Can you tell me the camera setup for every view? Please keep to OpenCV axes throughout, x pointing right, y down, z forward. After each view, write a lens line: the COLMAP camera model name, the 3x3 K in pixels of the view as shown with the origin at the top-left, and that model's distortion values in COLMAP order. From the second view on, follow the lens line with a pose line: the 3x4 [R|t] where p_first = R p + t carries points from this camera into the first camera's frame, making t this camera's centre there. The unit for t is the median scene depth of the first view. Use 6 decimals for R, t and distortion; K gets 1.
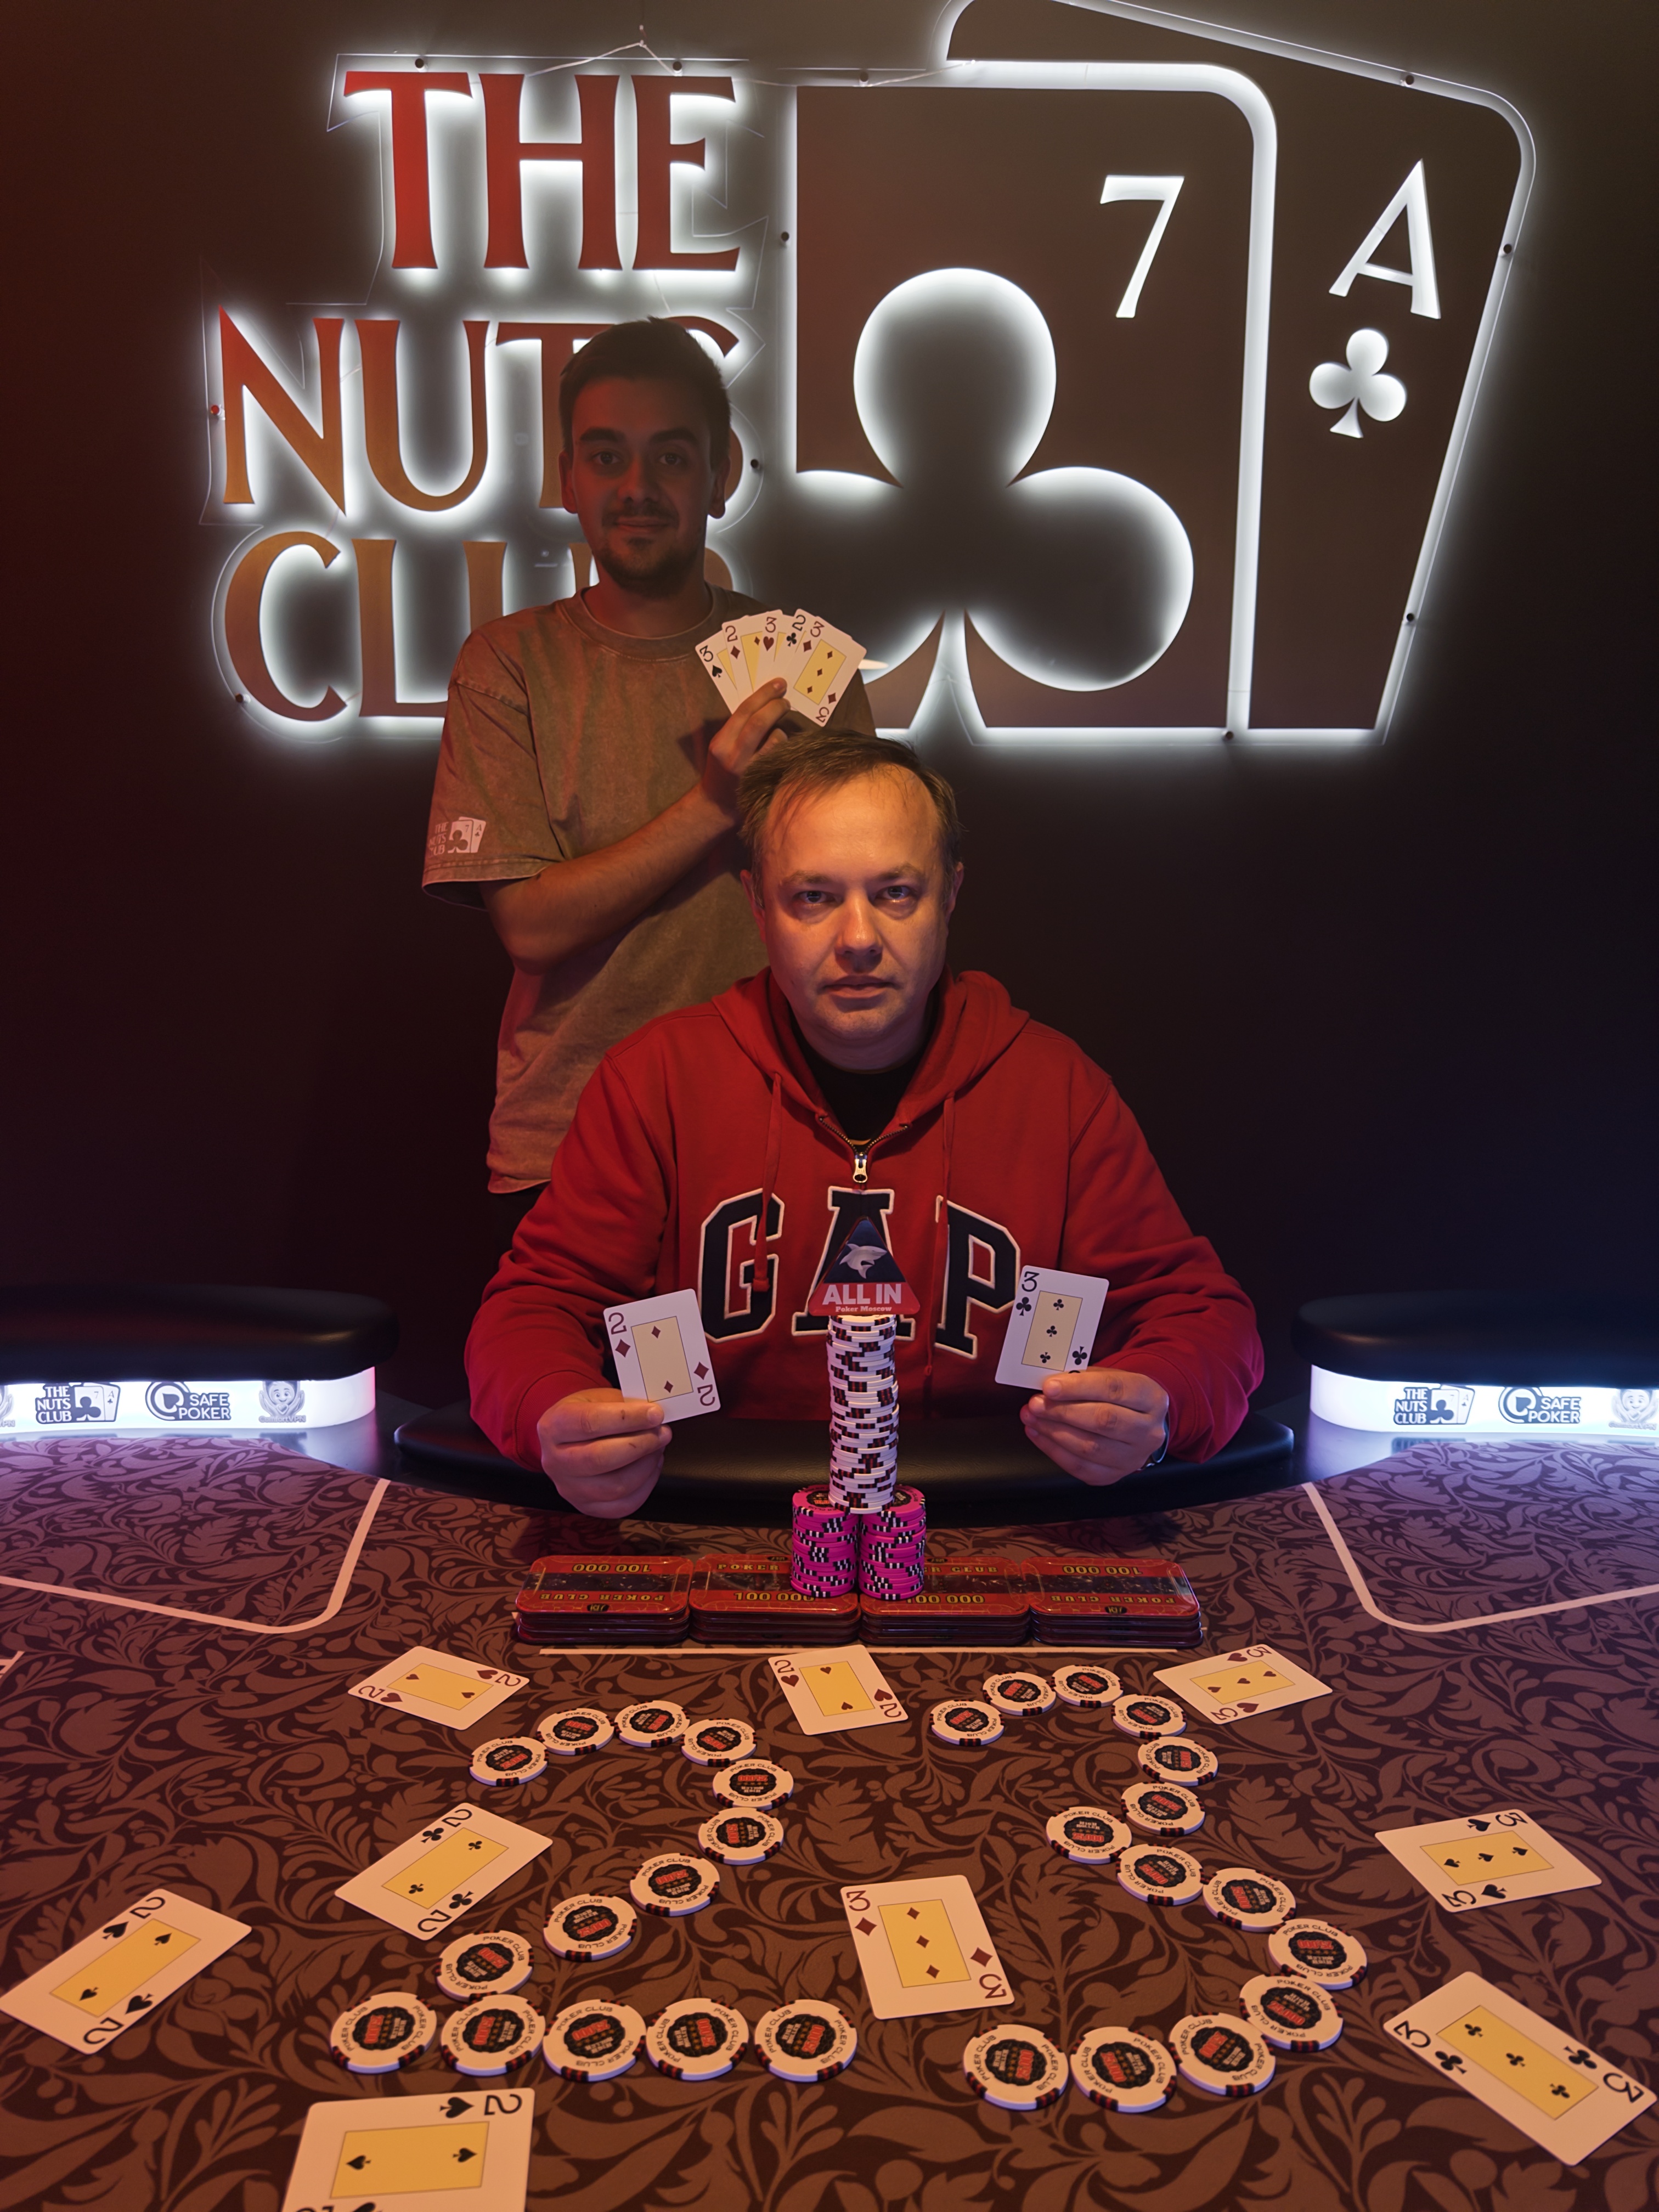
lens RADIAL K [[1572.2, 0, 801.7], [0, 1572.2, 1100.3], [0, 0, 1]] dist [-0.003736, -0.007280]
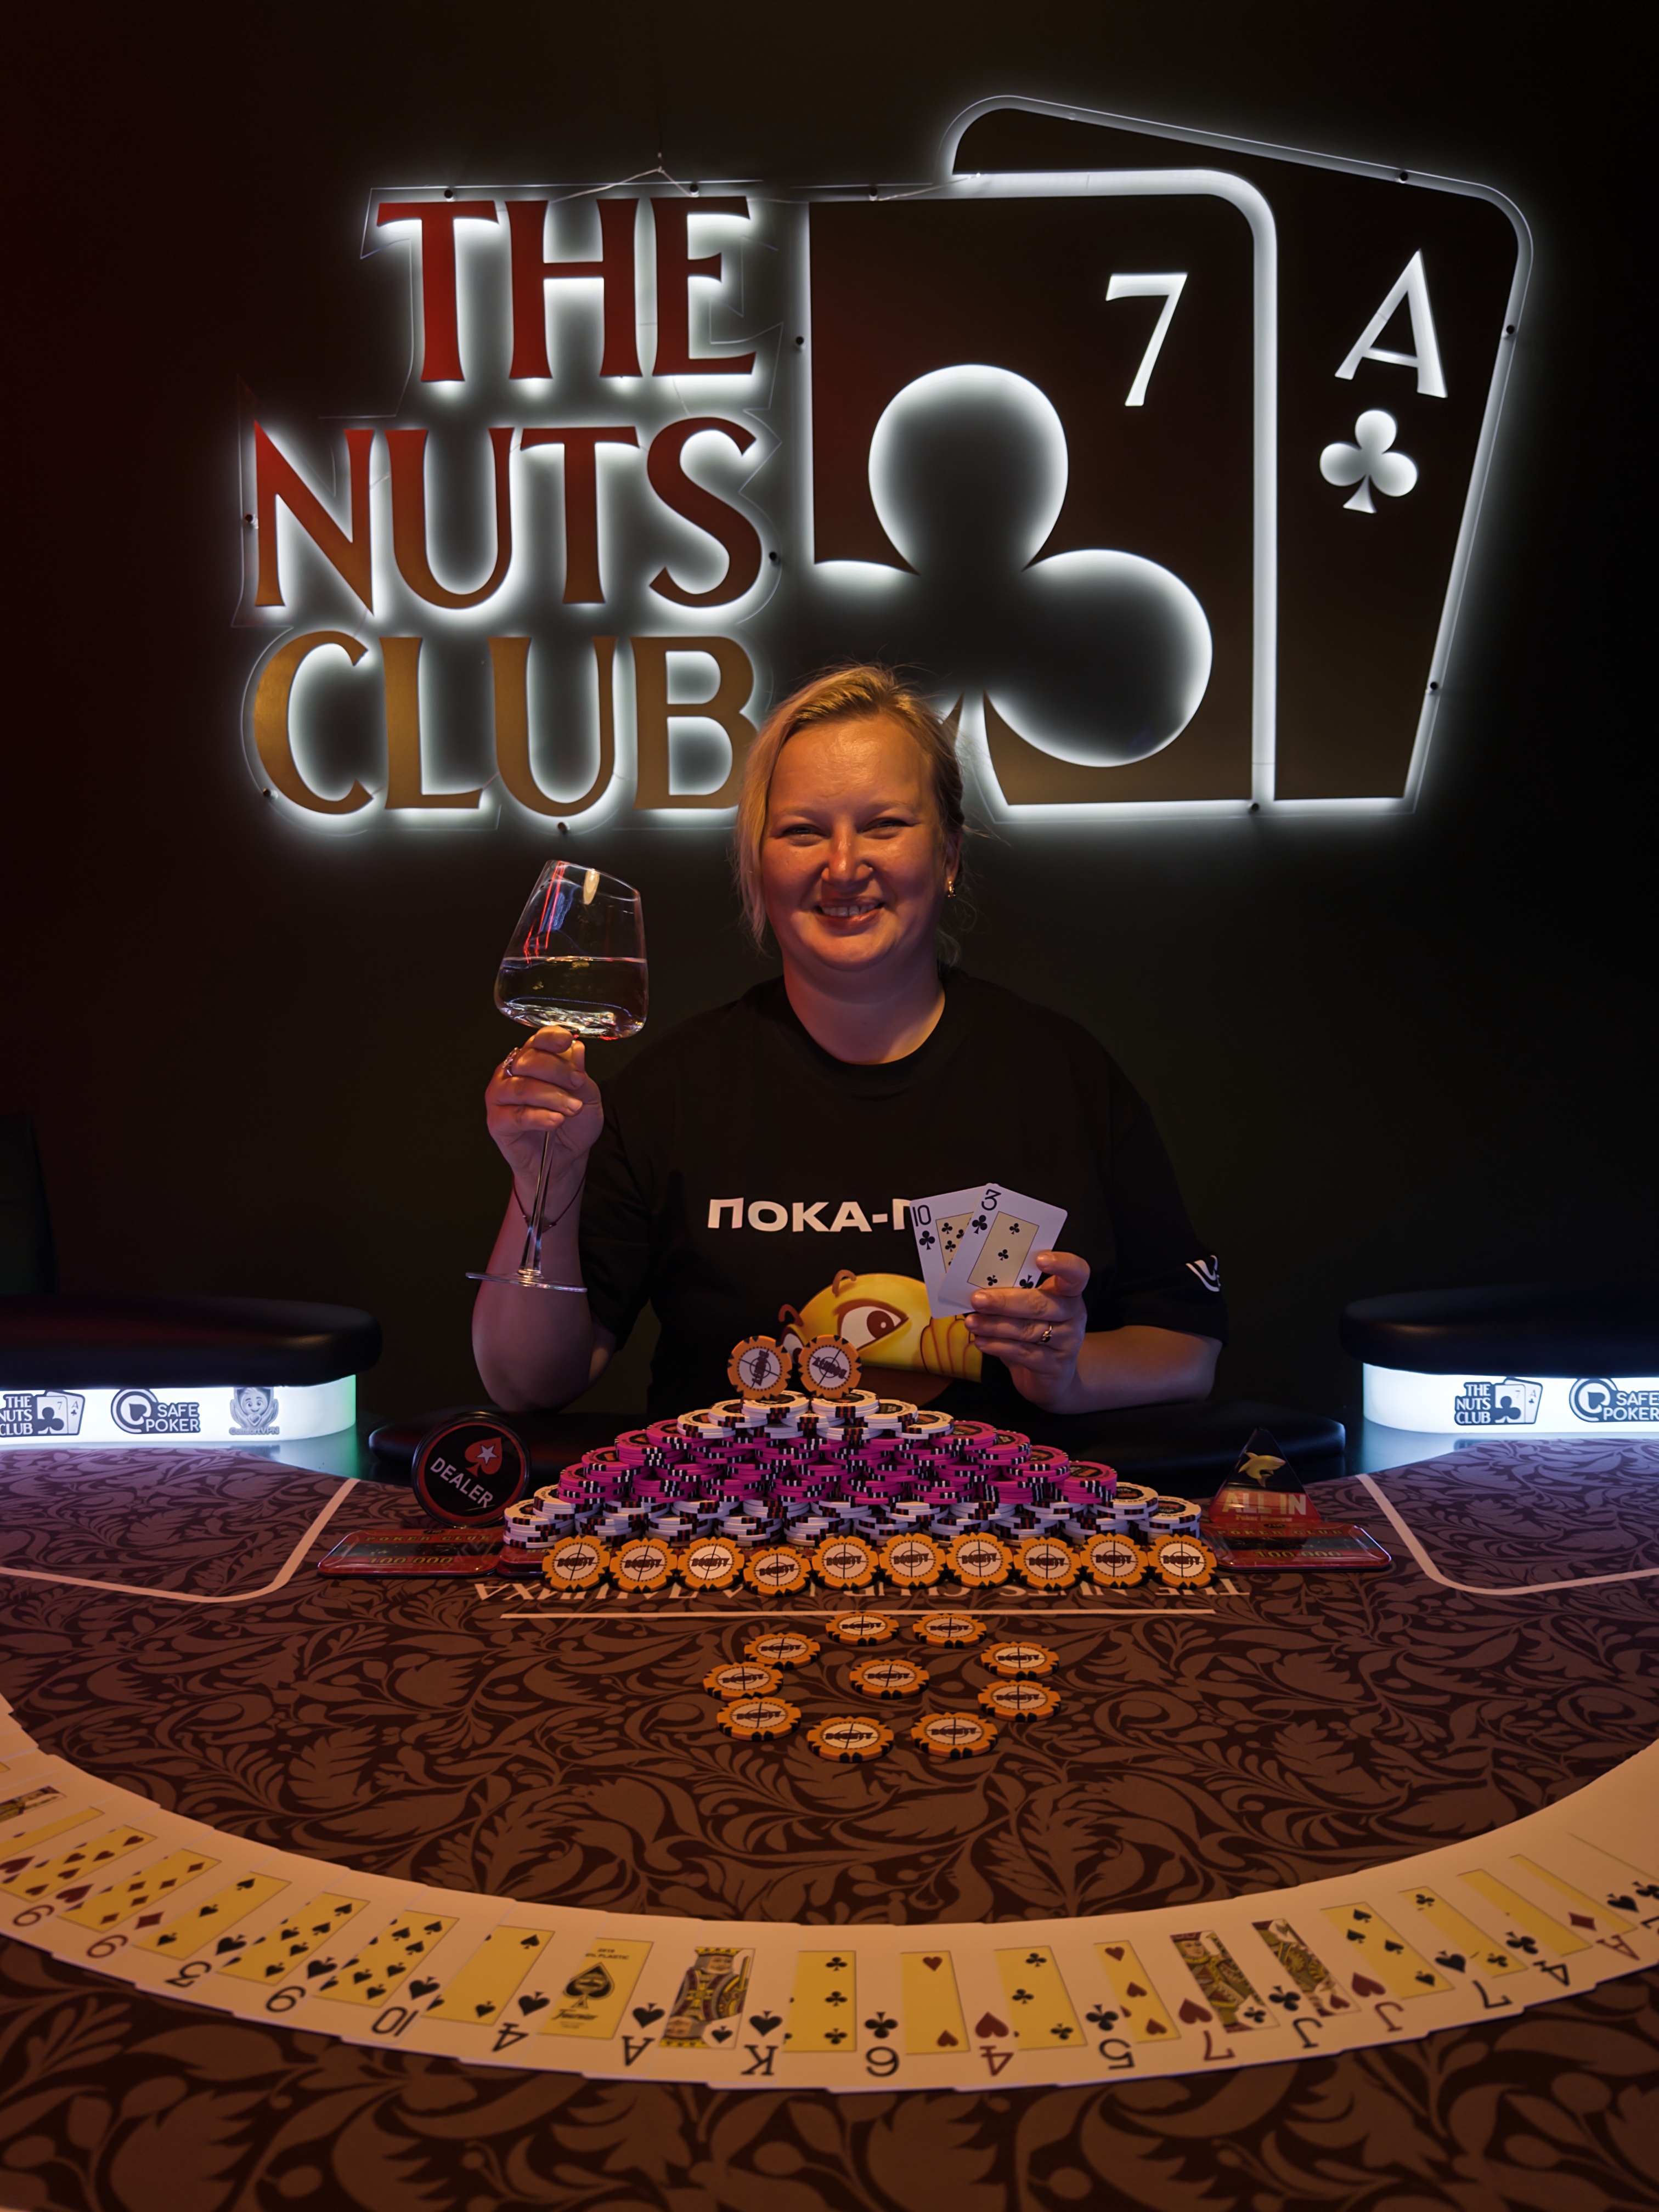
lens RADIAL K [[1574.0, 0, 803.0], [0, 1574.0, 1099.1], [0, 0, 1]] dist [-0.004122, -0.006218]
pose [[0.999432, -0.016643, -0.029287, 0.029916], [0.013354, 0.993937, -0.109139, 0.126333], [0.030926, 0.108686, 0.993595, 0.063777]]
